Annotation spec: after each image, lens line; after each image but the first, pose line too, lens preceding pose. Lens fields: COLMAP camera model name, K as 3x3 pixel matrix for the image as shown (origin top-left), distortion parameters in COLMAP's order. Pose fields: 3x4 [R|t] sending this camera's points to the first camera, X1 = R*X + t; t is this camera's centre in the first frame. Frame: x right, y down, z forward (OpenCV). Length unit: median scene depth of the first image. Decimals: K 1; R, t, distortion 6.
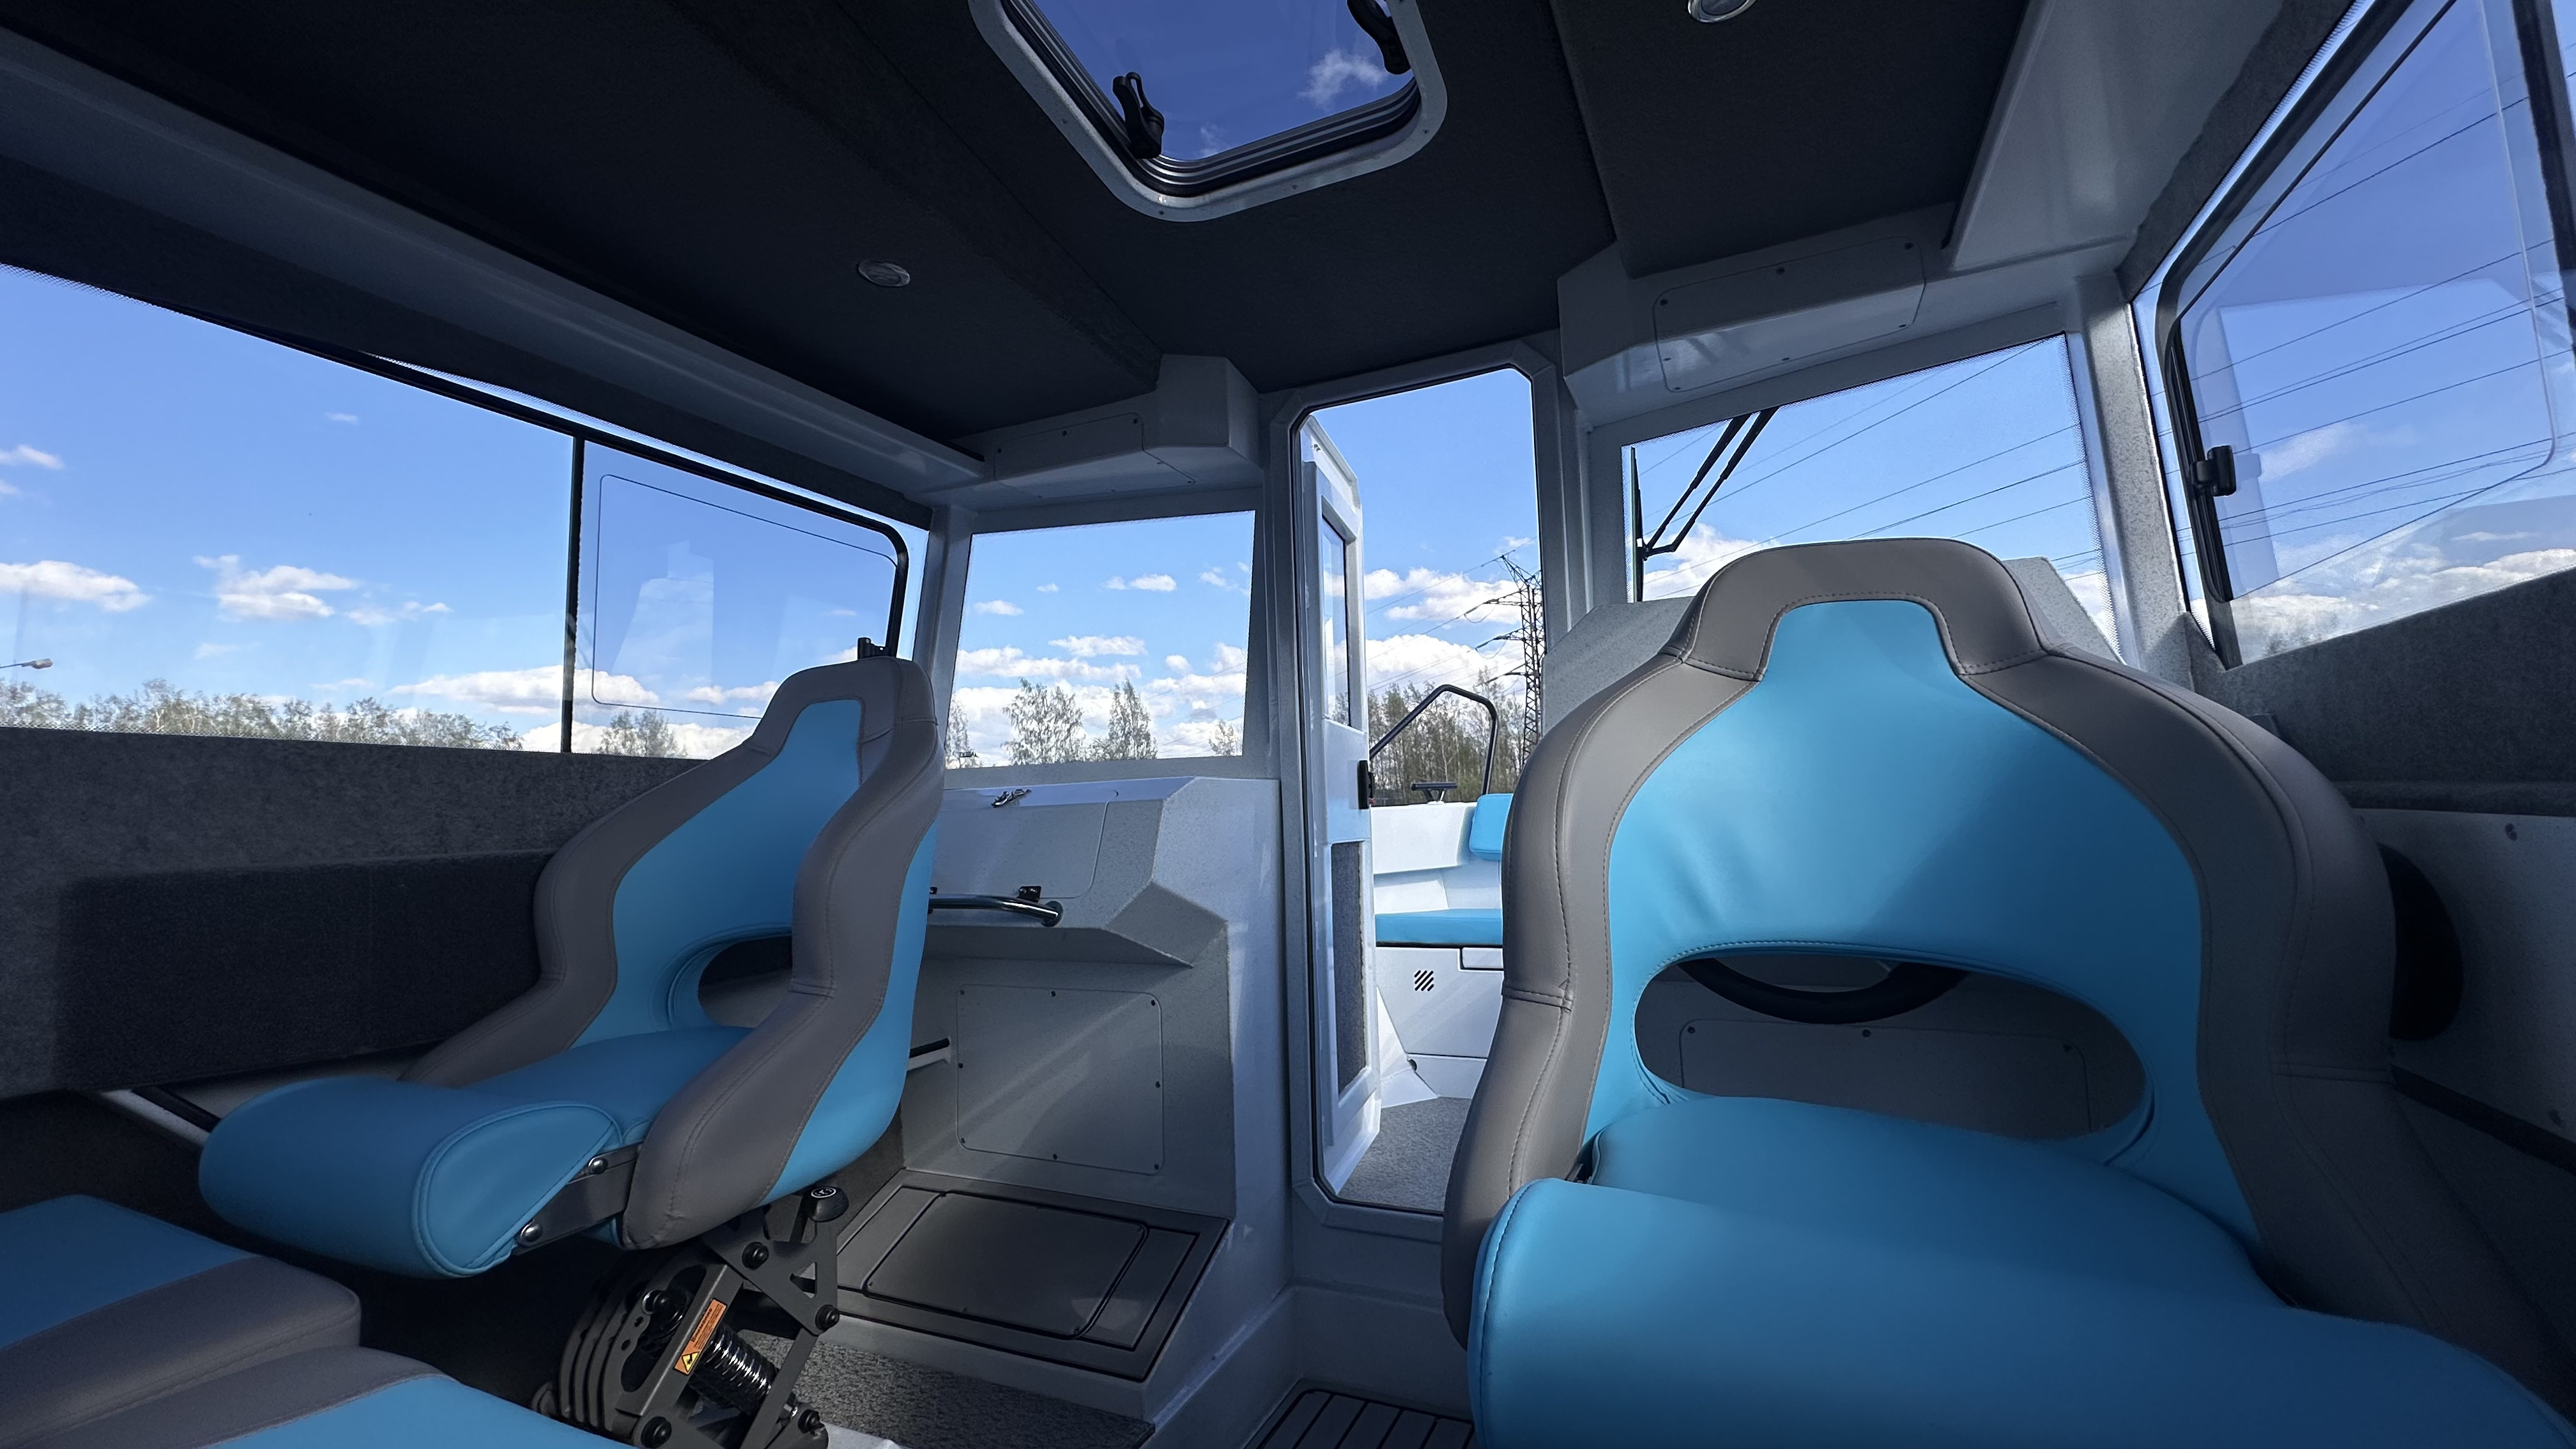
lens RADIAL K [[1029.1, 0, 1282.5], [0, 1029.1, 724.1], [0, 0, 1]] dist [-0.002360, 0.000350]
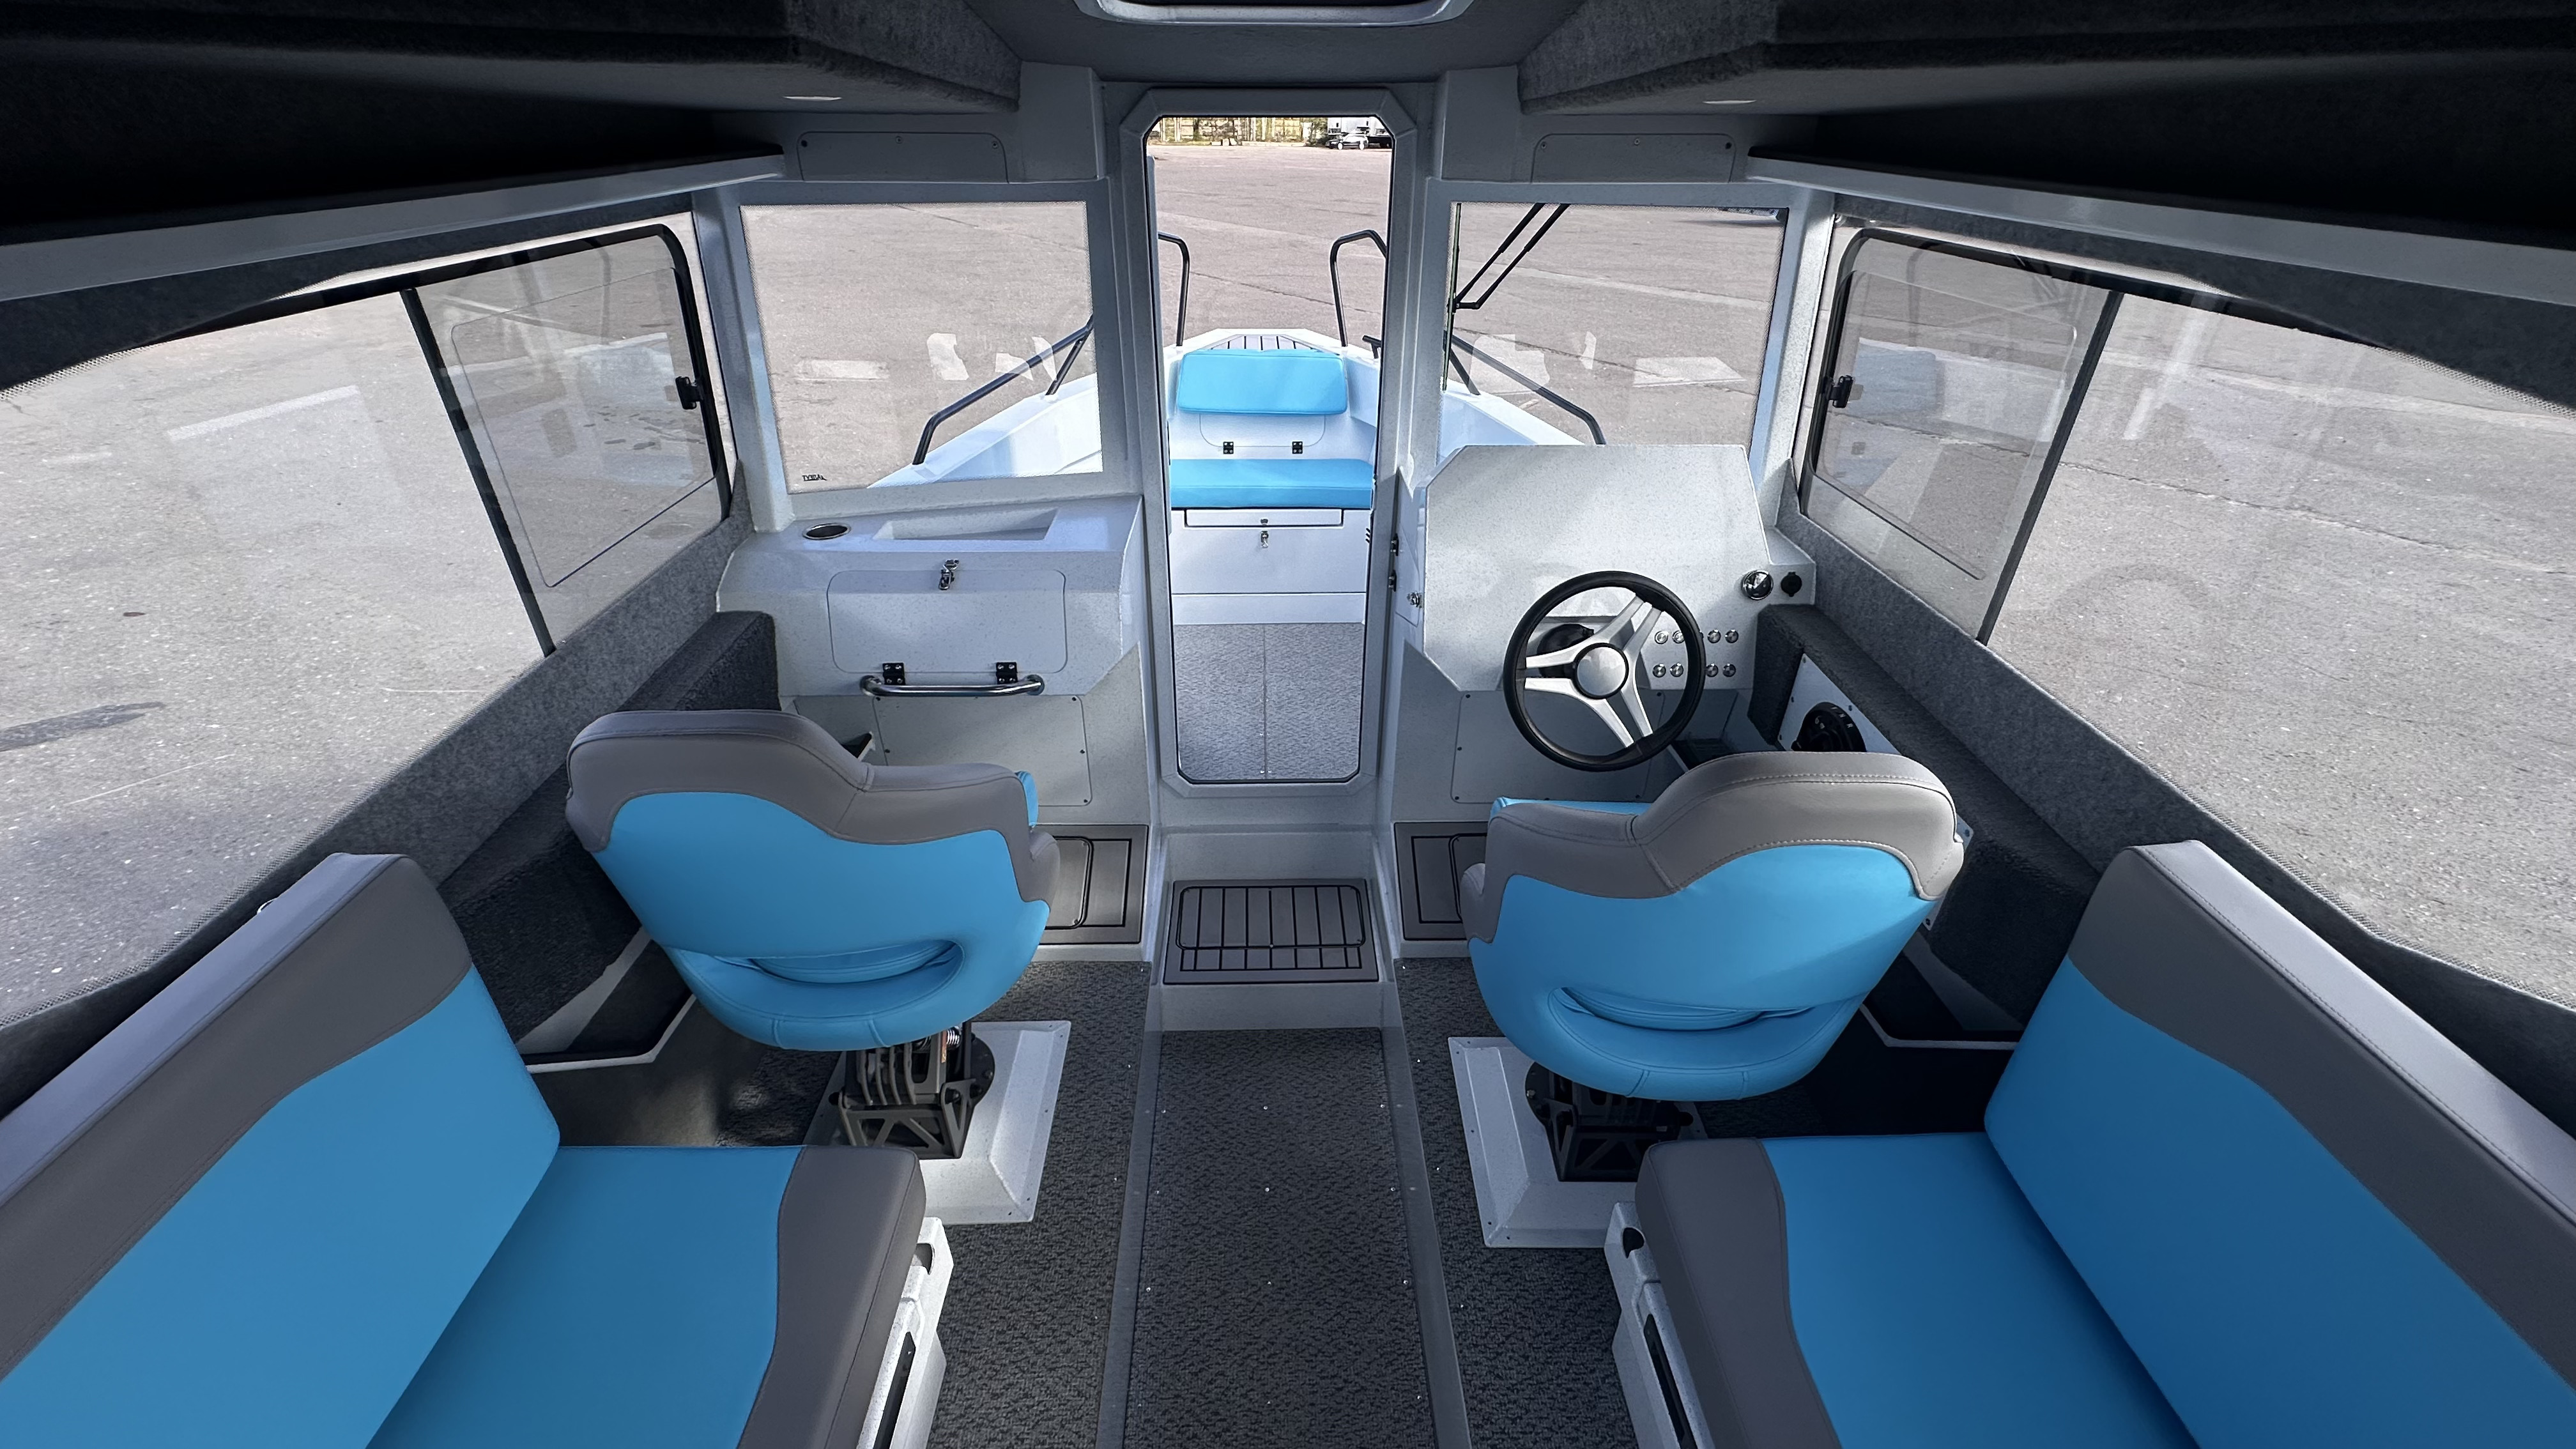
lens RADIAL K [[1029.1, 0, 1282.4], [0, 1029.1, 720.4], [0, 0, 1]] dist [-0.002360, 0.000350]
pose [[0.900003, -0.191651, 0.391491, -0.386505], [-0.073997, 0.817938, 0.570528, -0.438804], [-0.429557, -0.542446, 0.721964, -0.037703]]
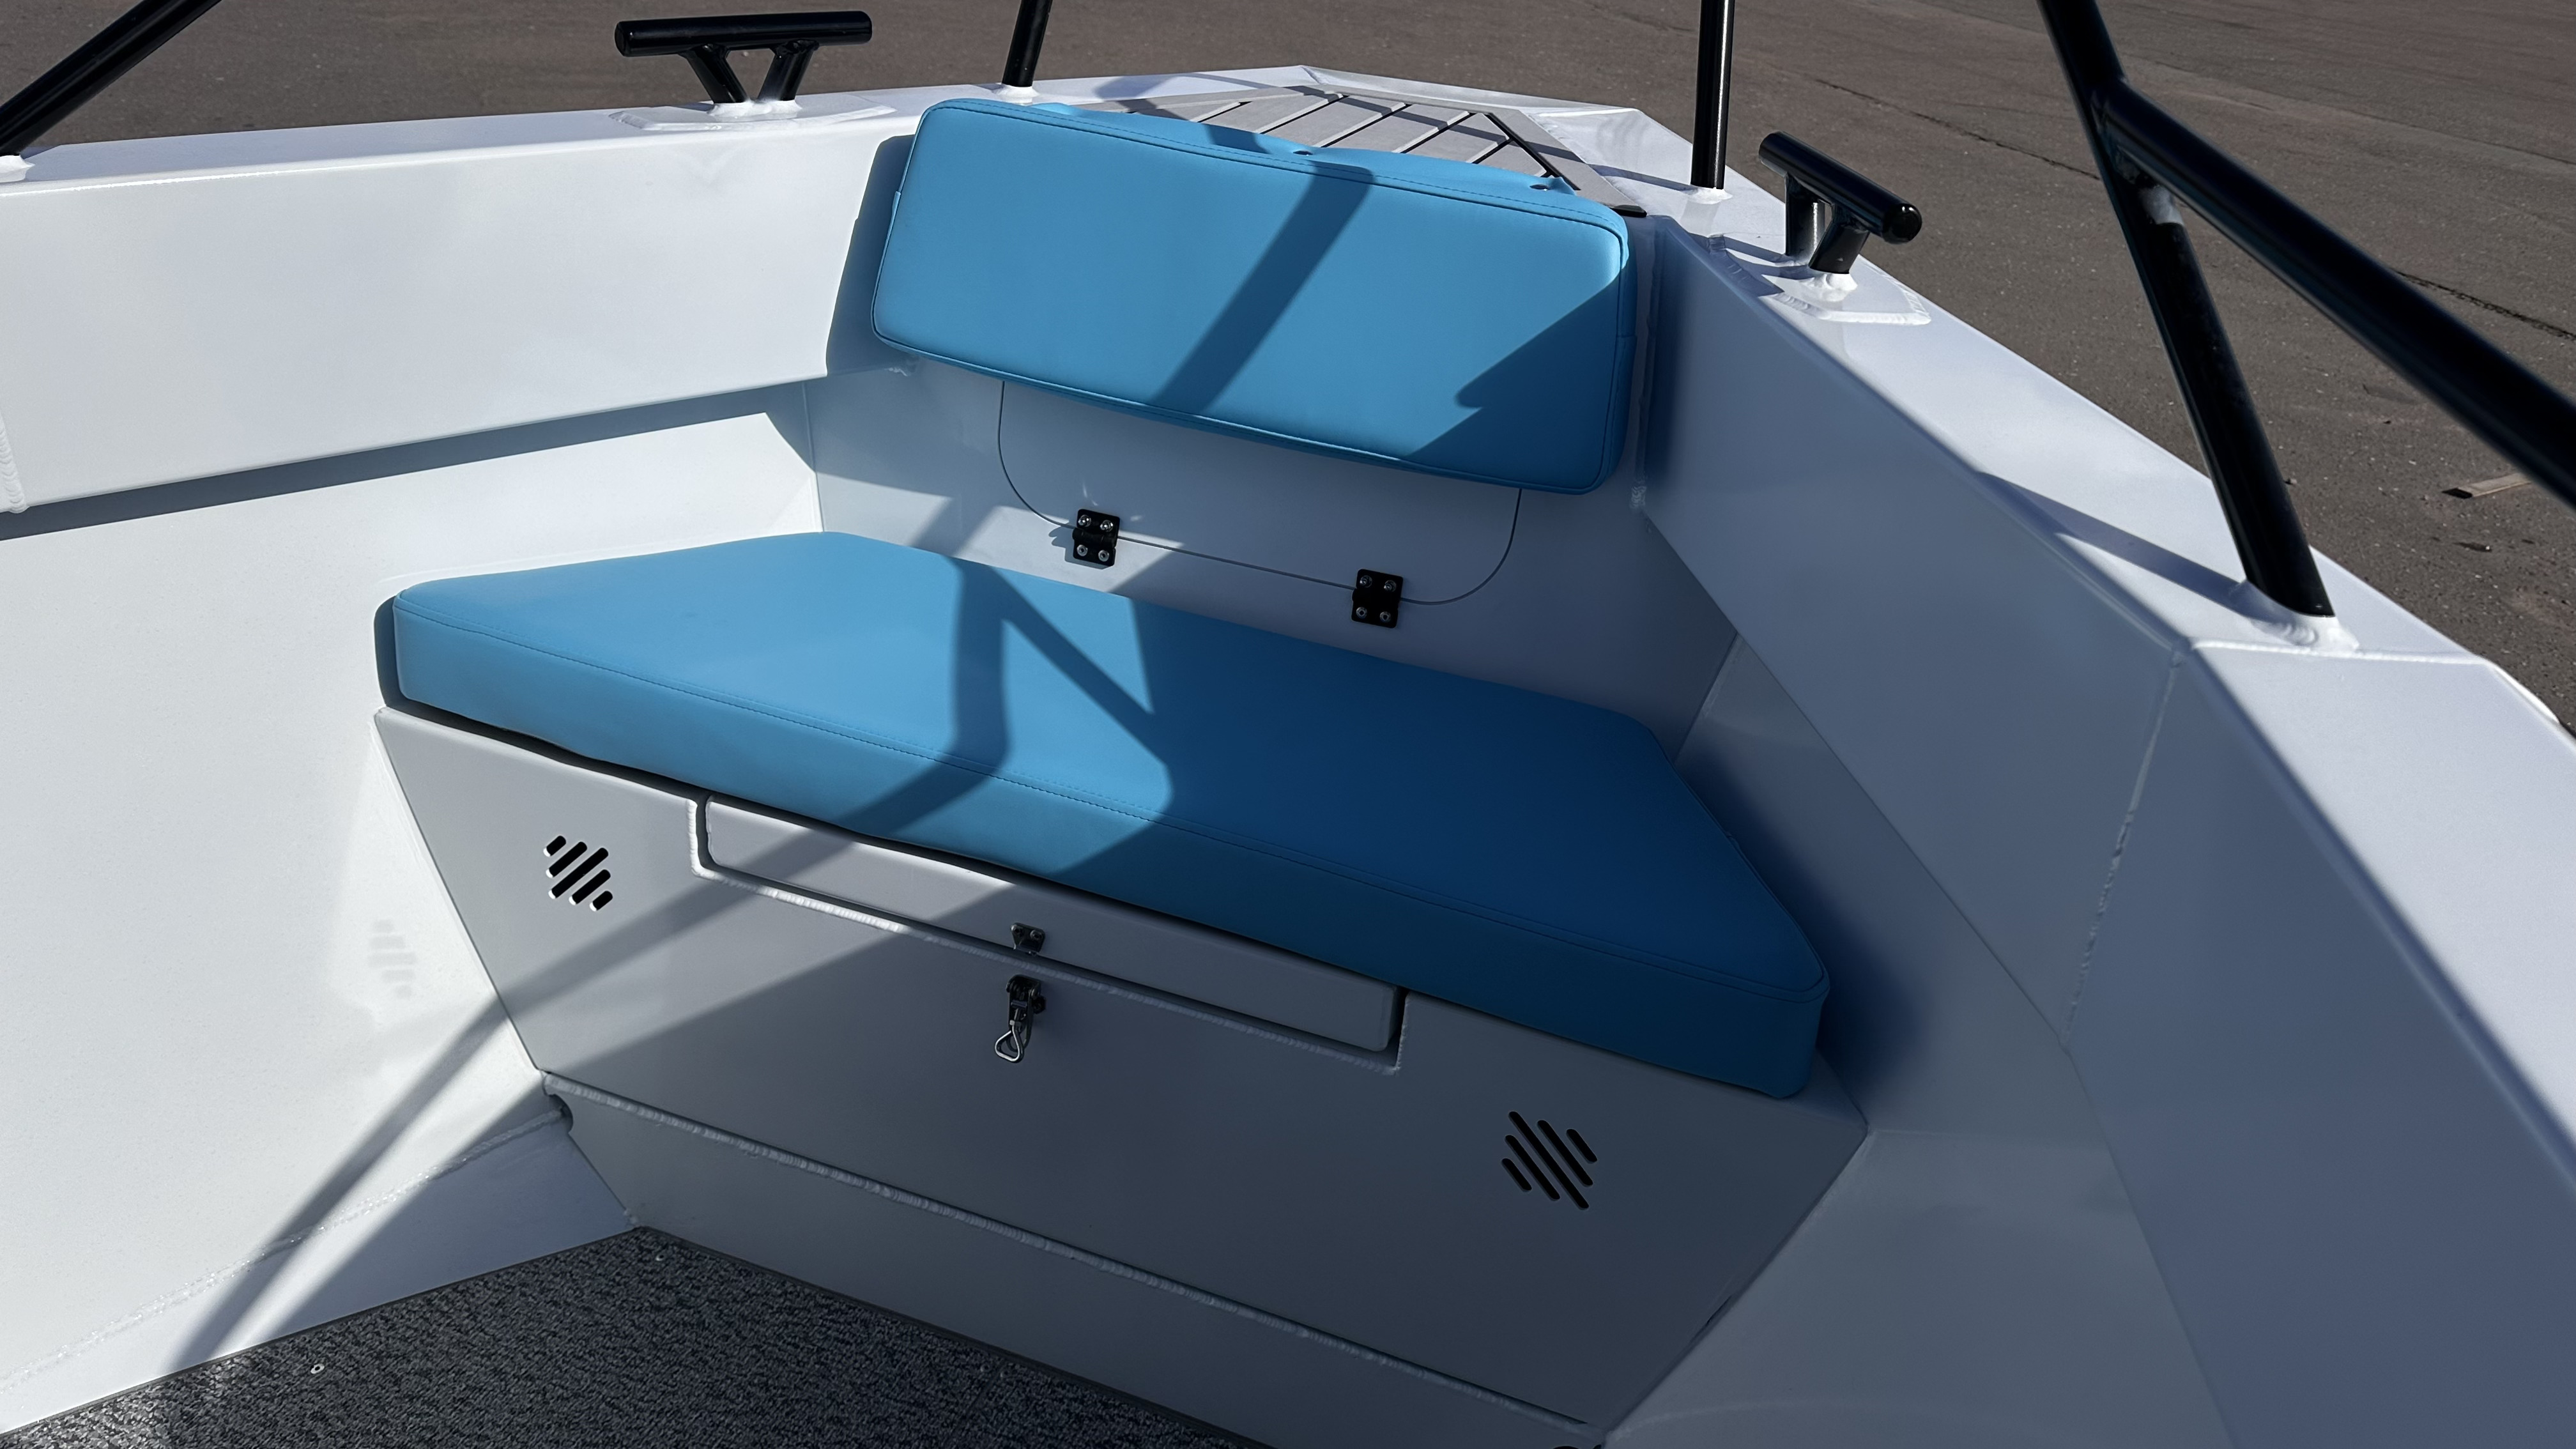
lens RADIAL K [[1830.6, 0, 1285.9], [0, 1830.6, 702.1], [0, 0, 1]] dist [0.055799, -0.071002]
pose [[0.992780, 0.068294, 0.098605, 0.450747], [-0.110395, 0.841720, 0.528508, -0.089108], [-0.046904, -0.535578, 0.843182, 1.052222]]
